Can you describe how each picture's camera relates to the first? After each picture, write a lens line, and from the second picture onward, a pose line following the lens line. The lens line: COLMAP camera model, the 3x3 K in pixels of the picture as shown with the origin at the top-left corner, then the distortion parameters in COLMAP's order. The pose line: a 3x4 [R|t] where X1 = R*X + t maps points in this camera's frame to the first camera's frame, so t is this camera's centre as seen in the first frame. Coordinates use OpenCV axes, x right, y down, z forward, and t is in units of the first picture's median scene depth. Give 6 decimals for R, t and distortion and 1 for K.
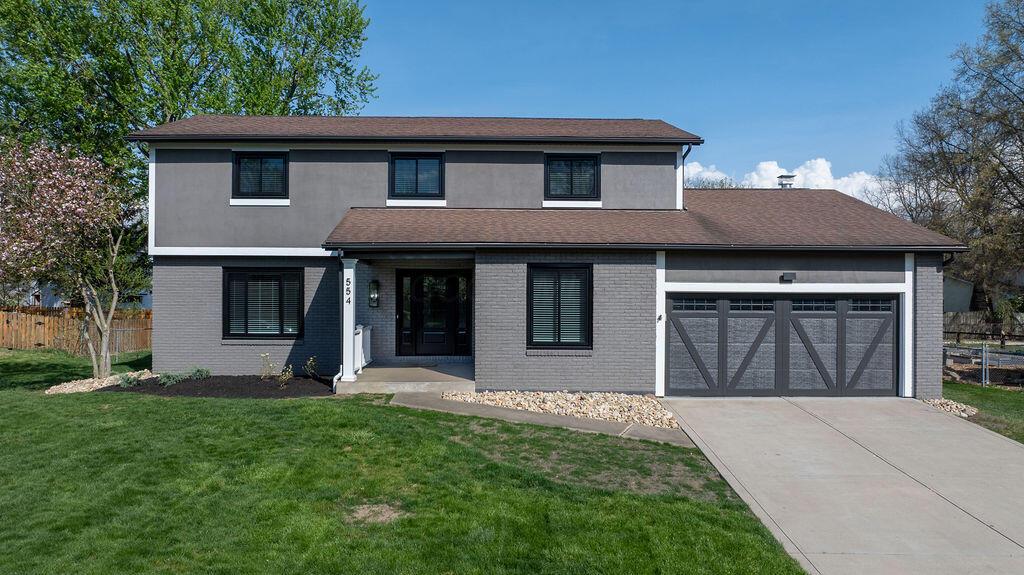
lens RADIAL K [[757.0, 0, 499.1], [0, 757.0, 299.2], [0, 0, 1]] dist [-0.023871, -0.001742]
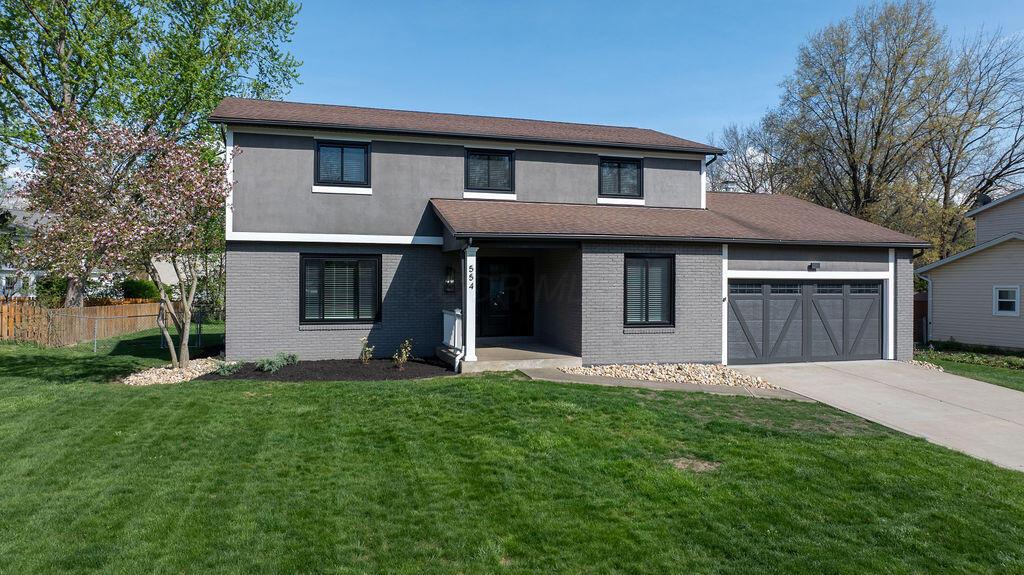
lens RADIAL K [[725.7, 0, 512.0], [0, 725.7, 287.5], [0, 0, 1]] dist [-0.038477, 0.033956]
pose [[0.959868, -0.003007, 0.280435, -0.427475], [0.001646, 0.999986, 0.005090, -0.001413], [-0.280446, -0.004424, 0.959860, -0.008303]]
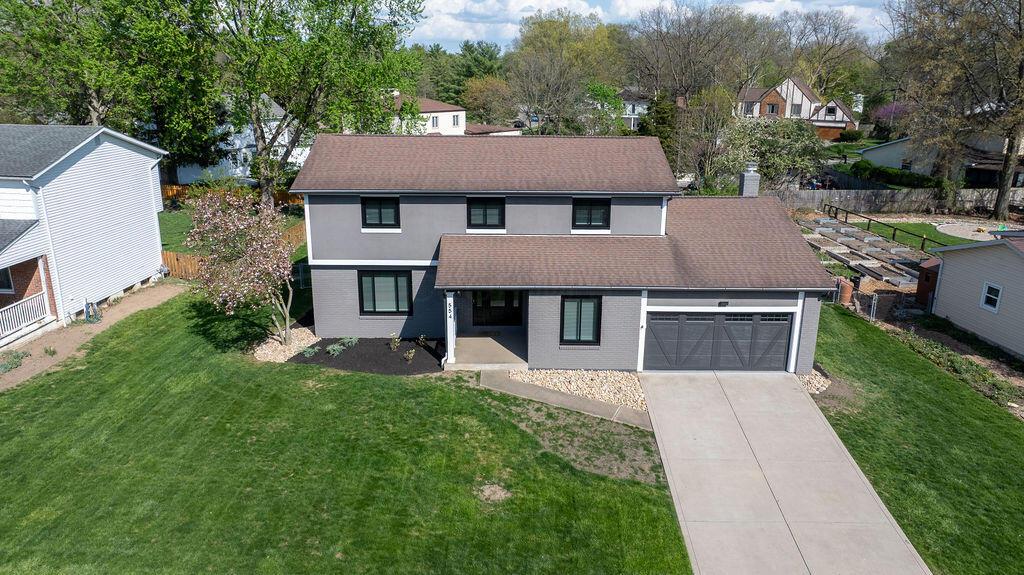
lens RADIAL K [[725.7, 0, 512.0], [0, 725.7, 287.5], [0, 0, 1]] dist [-0.038477, 0.033956]
pose [[0.999981, 0.003413, -0.005133, -0.058354], [-0.001837, 0.959869, 0.280441, -0.485872], [0.005884, -0.280426, 0.959857, -0.463387]]
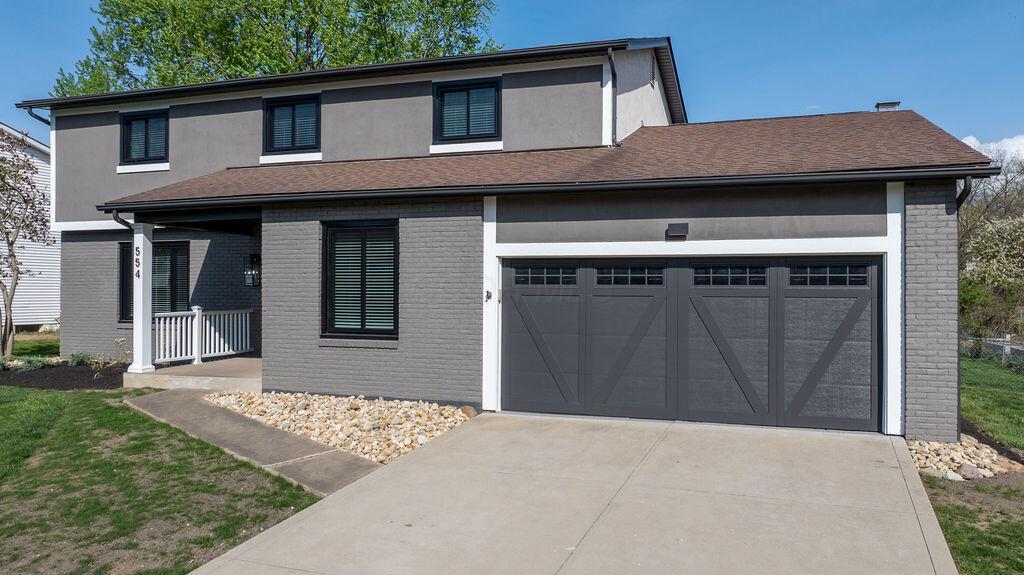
lens RADIAL K [[762.0, 0, 535.5], [0, 762.0, 289.0], [0, 0, 1]] dist [-0.010437, 0.000717]
pose [[0.943797, -0.002007, -0.330521, 0.474112], [-0.001336, 0.999950, -0.009887, 0.025211], [0.330524, 0.009773, 0.943747, 0.359778]]
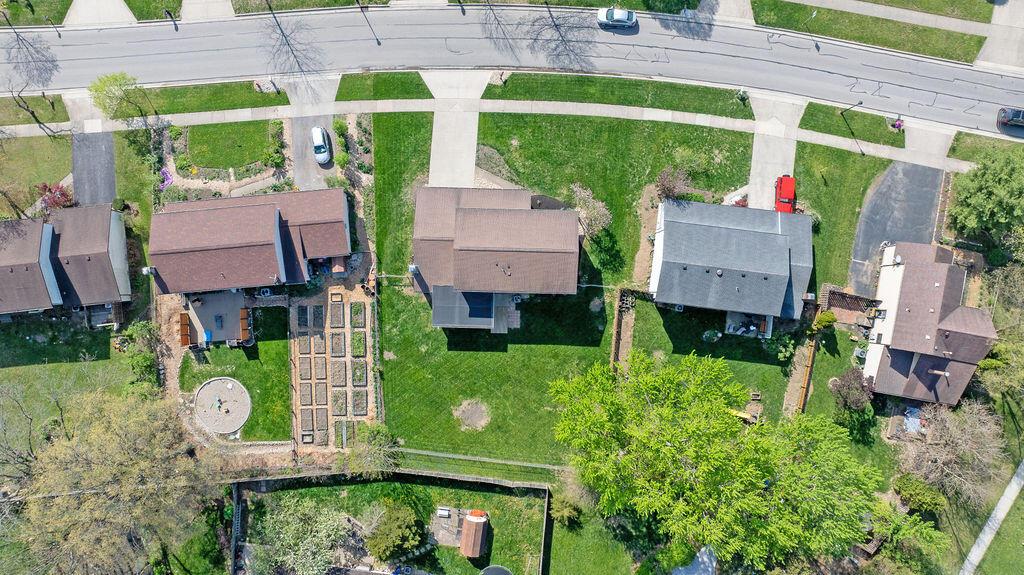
lens RADIAL K [[778.8, 0, 472.2], [0, 778.8, 287.8], [0, 0, 1]] dist [-0.025499, -0.004680]
pose [[-0.999183, -0.040347, -0.002537, 0.200412], [-0.003442, 0.022372, 0.999744, -5.721879], [-0.040280, 0.998935, -0.022493, 1.815879]]
